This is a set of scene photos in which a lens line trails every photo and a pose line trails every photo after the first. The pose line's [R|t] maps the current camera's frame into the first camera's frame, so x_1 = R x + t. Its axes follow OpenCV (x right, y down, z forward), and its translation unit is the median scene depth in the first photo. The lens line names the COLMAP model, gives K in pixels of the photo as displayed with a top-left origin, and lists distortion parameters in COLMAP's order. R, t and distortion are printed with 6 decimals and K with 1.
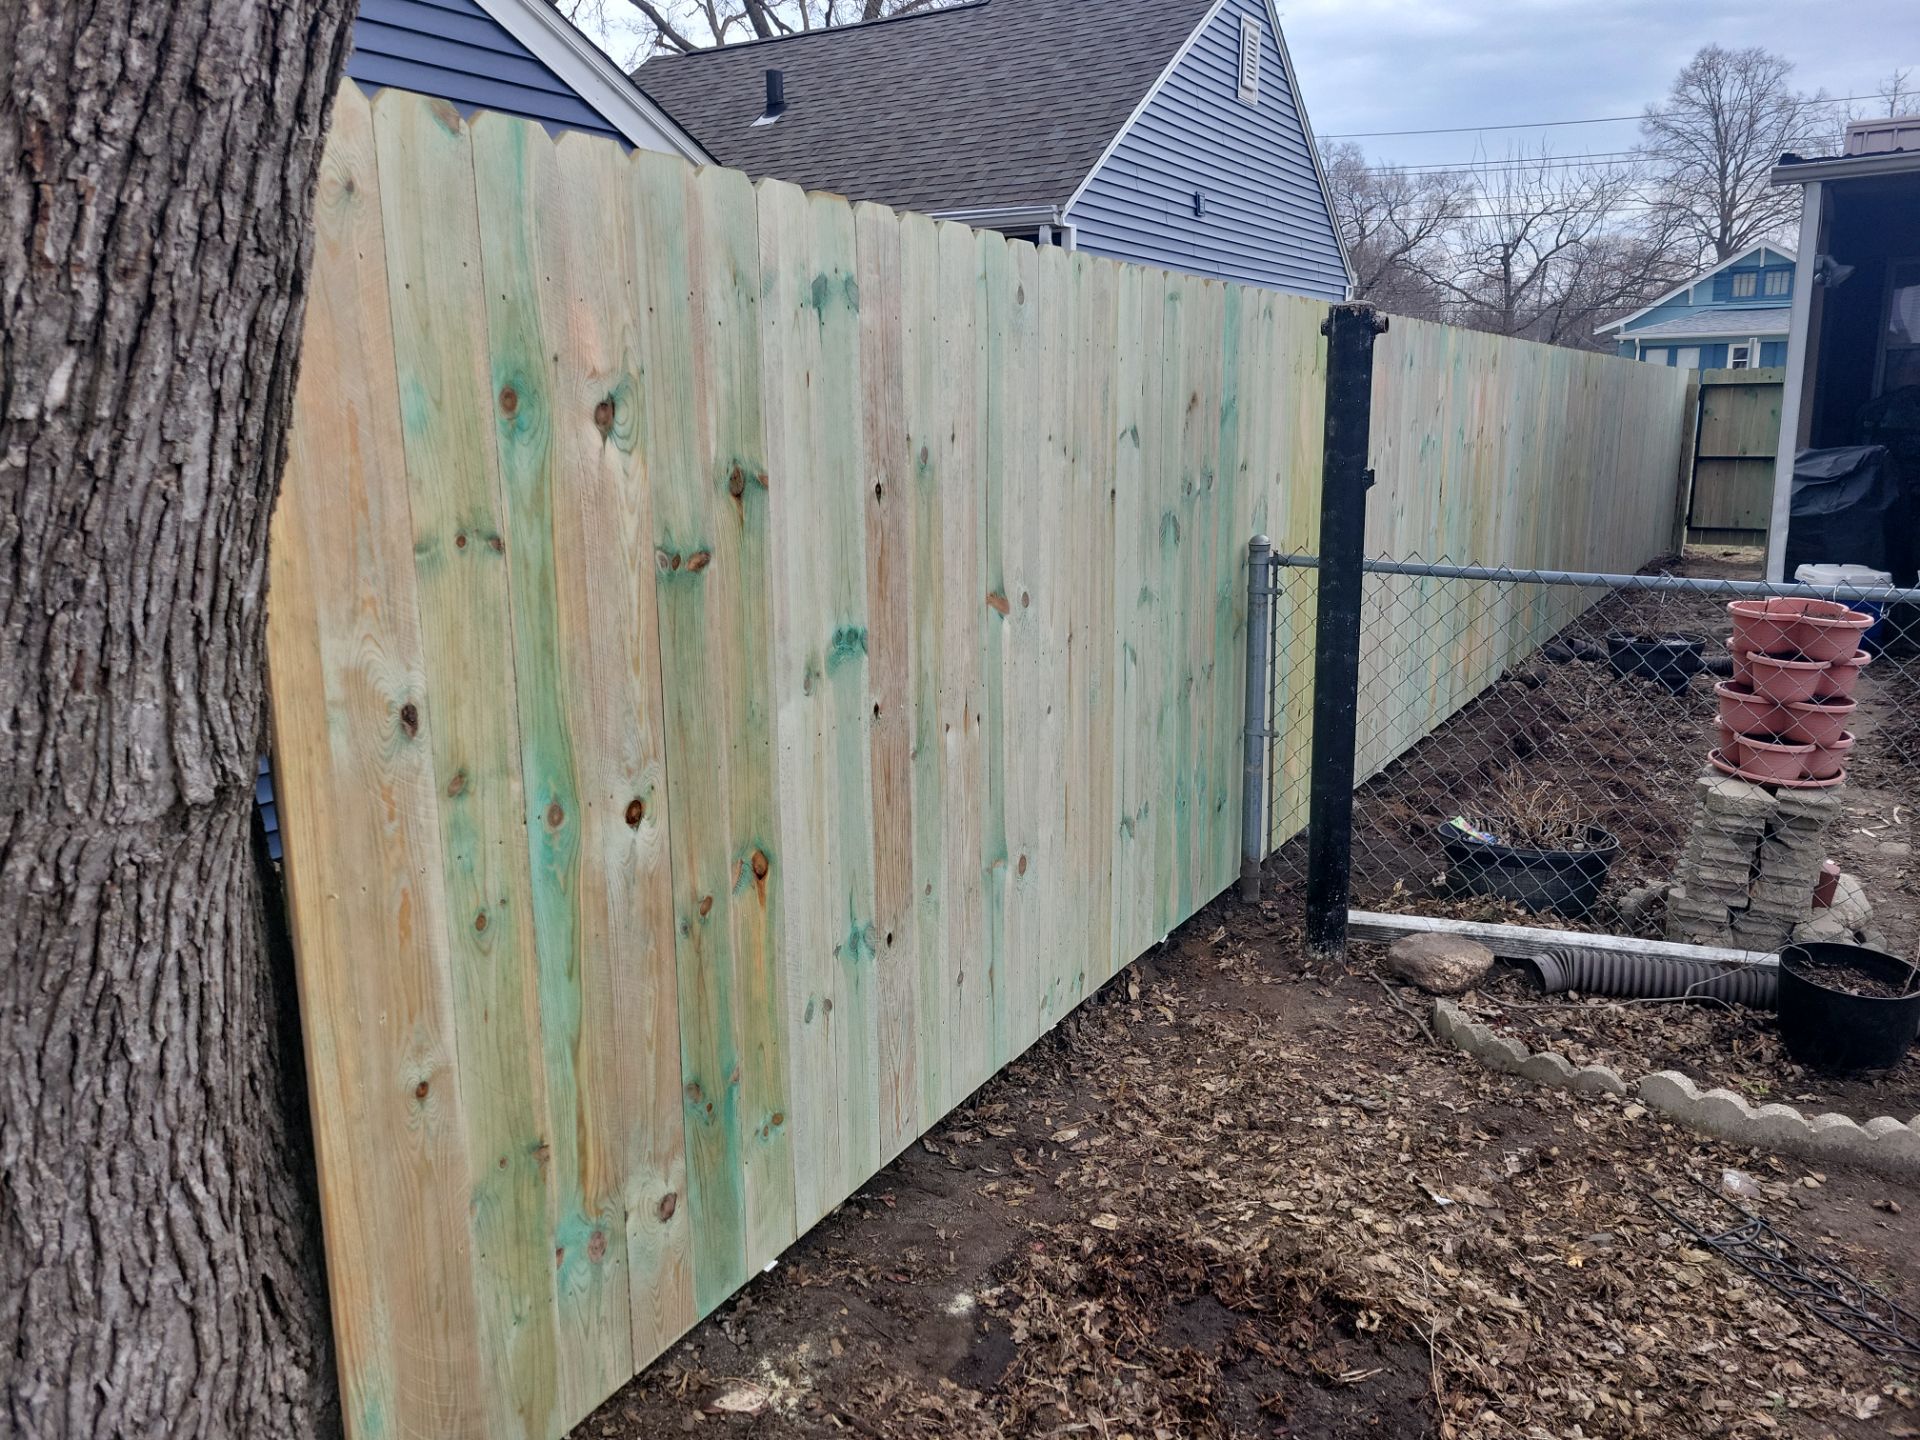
lens RADIAL K [[1447.7, 0, 973.1], [0, 1447.7, 719.1], [0, 0, 1]] dist [0.053495, -0.033243]
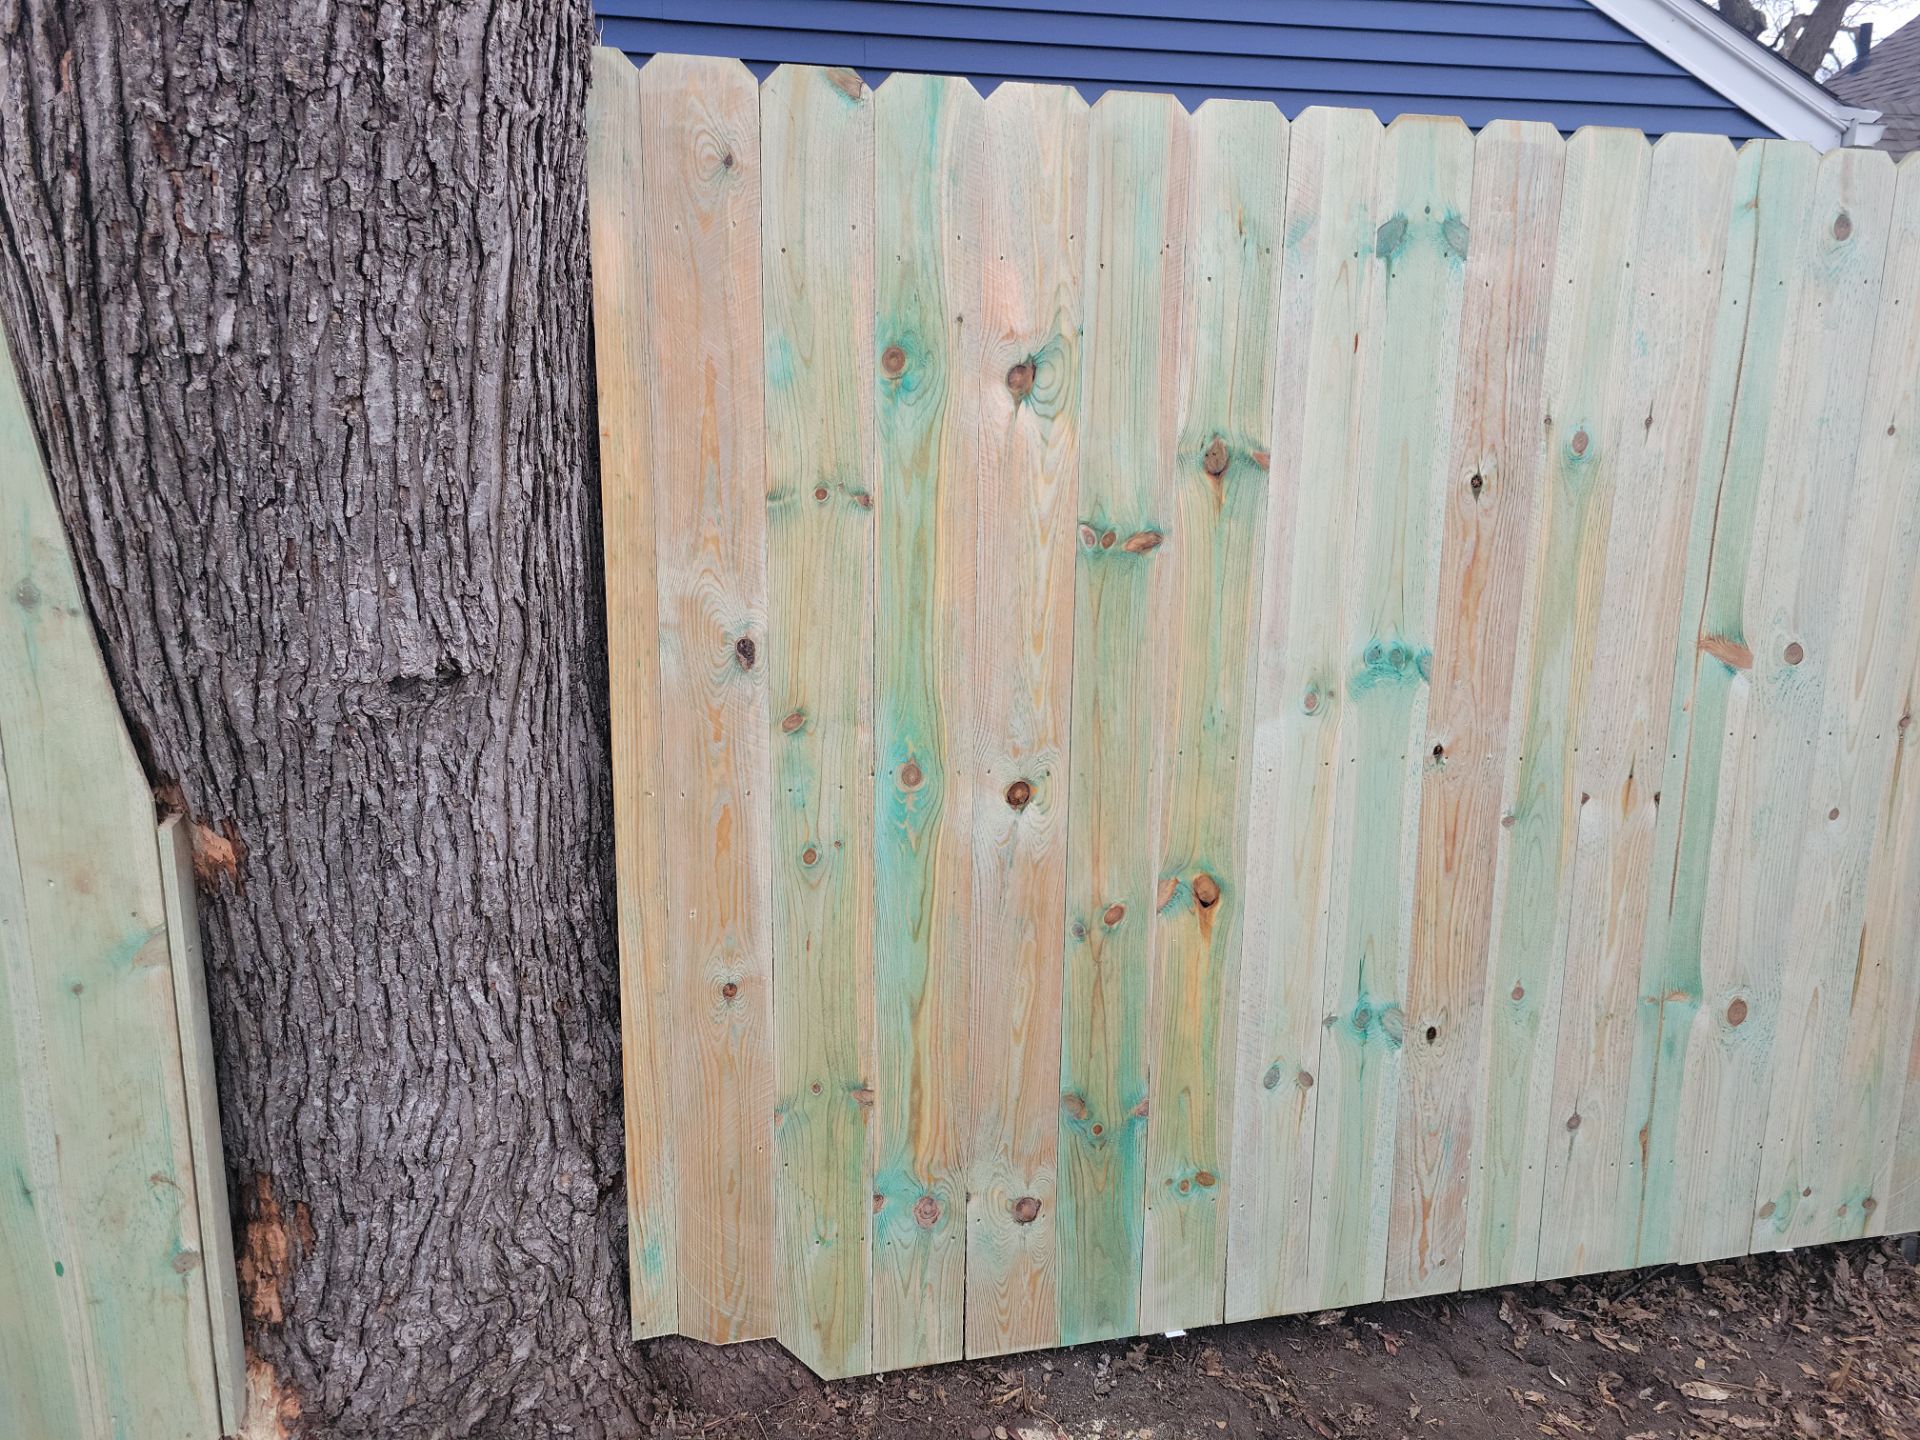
lens RADIAL K [[1447.7, 0, 965.9], [0, 1447.7, 707.8], [0, 0, 1]] dist [0.053495, -0.033243]
pose [[0.682234, 0.175116, -0.709853, 0.437989], [-0.175443, 0.981737, 0.073571, -0.059303], [0.709772, 0.074346, 0.700497, 0.318715]]
